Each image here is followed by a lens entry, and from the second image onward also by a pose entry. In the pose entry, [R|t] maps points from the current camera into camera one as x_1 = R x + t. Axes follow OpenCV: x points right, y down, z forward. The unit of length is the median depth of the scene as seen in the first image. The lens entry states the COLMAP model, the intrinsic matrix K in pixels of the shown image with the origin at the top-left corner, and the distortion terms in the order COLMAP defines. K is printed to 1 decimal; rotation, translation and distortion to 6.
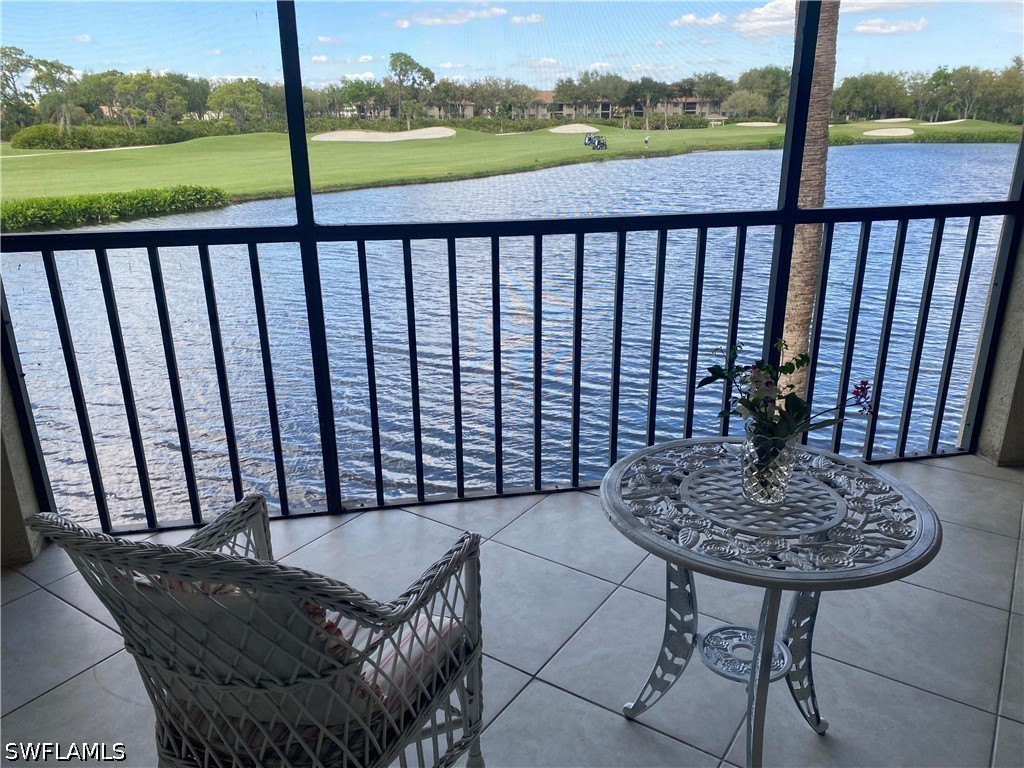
lens RADIAL K [[768.7, 0, 505.1], [0, 768.7, 387.0], [0, 0, 1]] dist [0.032795, -0.044774]
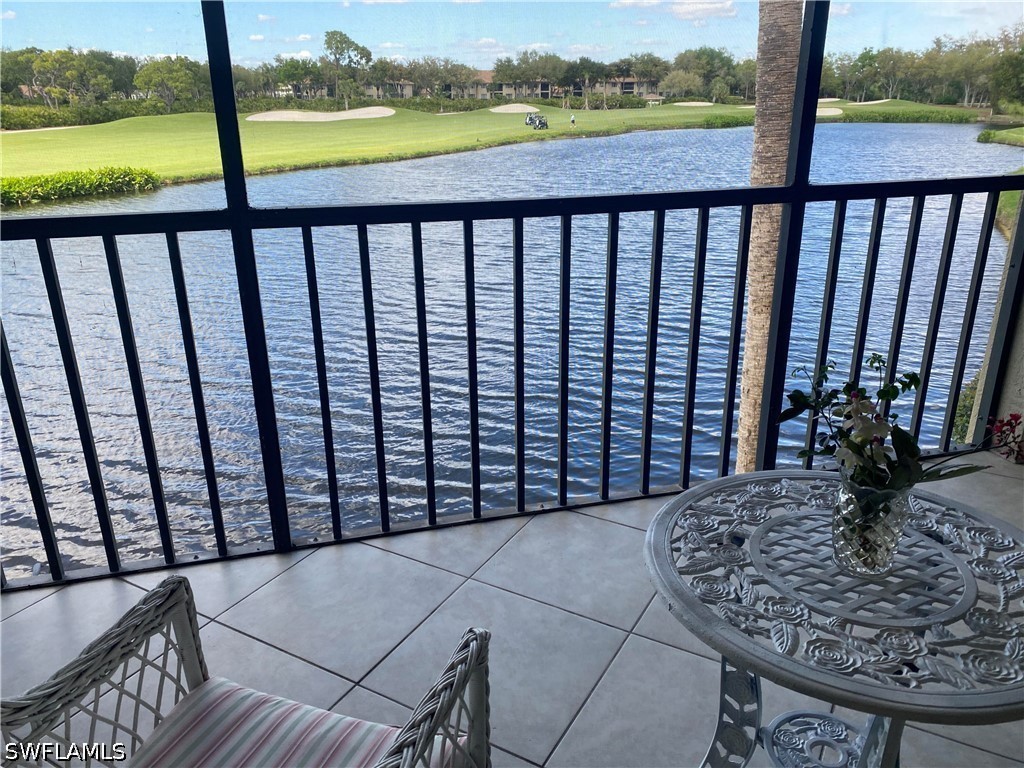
lens RADIAL K [[768.7, 0, 507.3], [0, 768.7, 375.4], [0, 0, 1]] dist [0.032795, -0.044774]
pose [[0.997072, -0.025483, 0.072097, -0.003967], [0.024780, 0.999636, 0.010635, -0.003720], [-0.072342, -0.008817, 0.997341, 0.017294]]
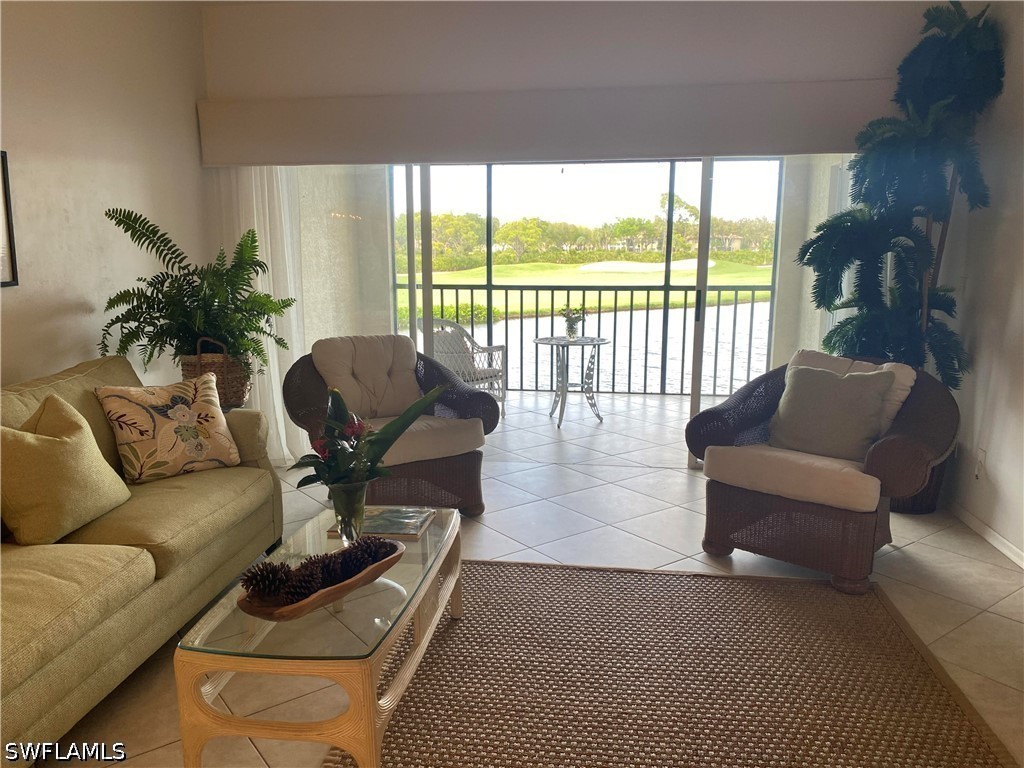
lens RADIAL K [[768.7, 0, 507.5], [0, 768.7, 390.6], [0, 0, 1]] dist [0.032795, -0.044774]
pose [[0.945001, 0.066054, -0.320327, 0.086519], [-0.114825, 0.984056, -0.135828, 0.064904], [0.306247, 0.165140, 0.937519, -0.187096]]
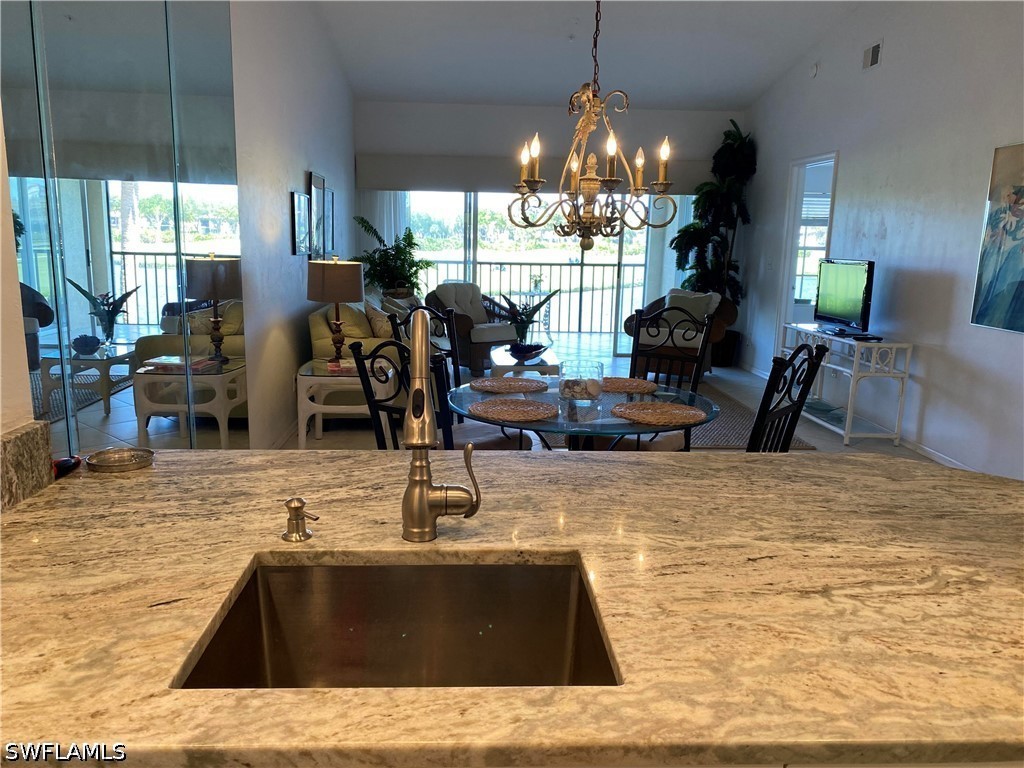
lens RADIAL K [[768.7, 0, 497.2], [0, 768.7, 384.4], [0, 0, 1]] dist [0.032795, -0.044774]
pose [[0.987919, 0.053213, -0.145550, 0.049179], [-0.074501, 0.986629, -0.144961, 0.184010], [0.135889, 0.154053, 0.978673, -0.525570]]
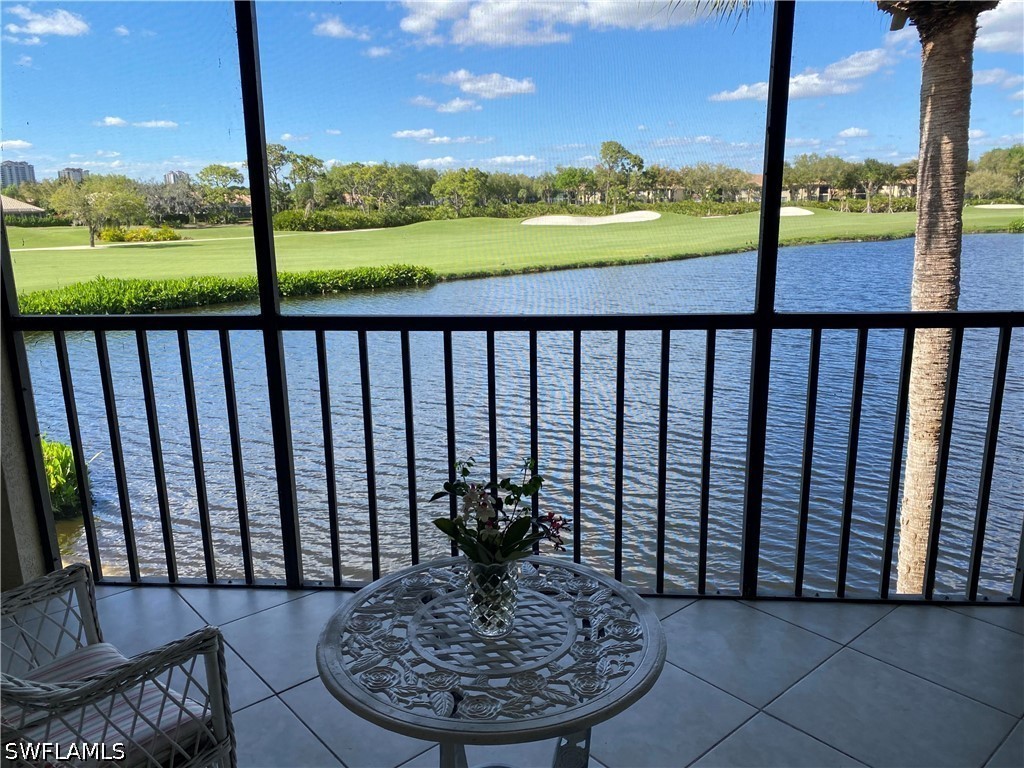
lens RADIAL K [[768.7, 0, 508.4], [0, 768.7, 393.8], [0, 0, 1]] dist [0.032795, -0.044774]
pose [[0.967120, 0.056243, -0.248025, 0.036851], [-0.078747, 0.993536, -0.081760, -0.004113], [0.241823, 0.098603, 0.965297, 0.004910]]
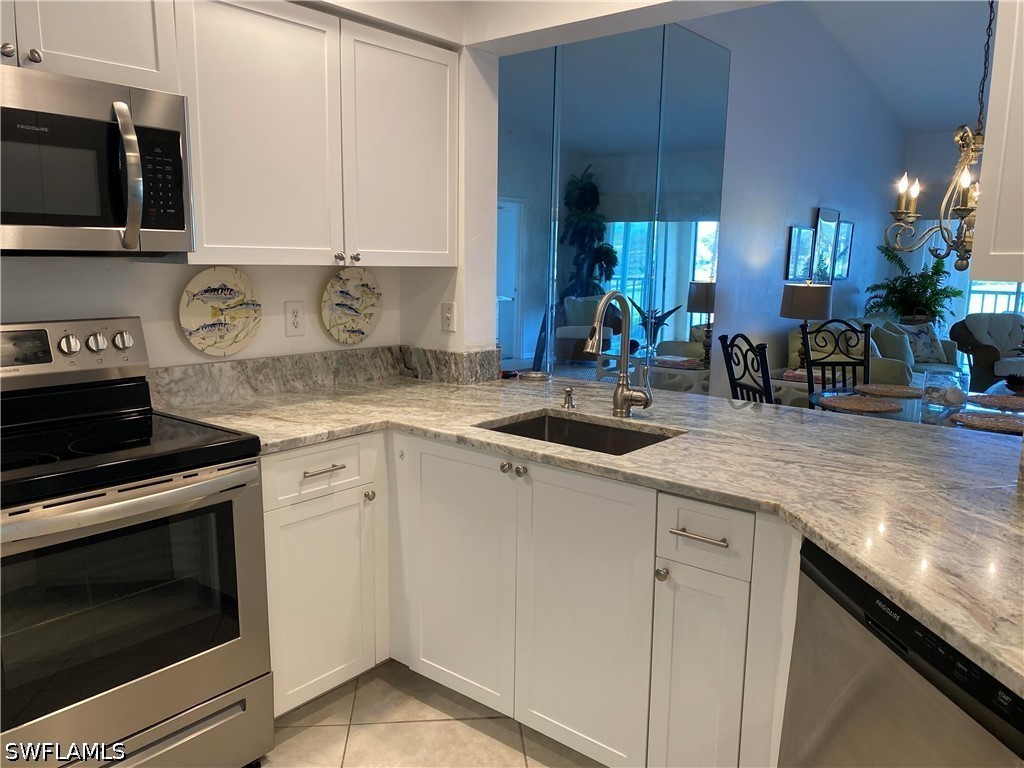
lens RADIAL K [[768.7, 0, 510.8], [0, 768.7, 387.8], [0, 0, 1]] dist [0.032795, -0.044774]
pose [[0.627888, 0.141743, -0.765288, 0.157123], [-0.275890, 0.959962, -0.048556, 0.200944], [0.727765, 0.241623, 0.641855, -0.568995]]
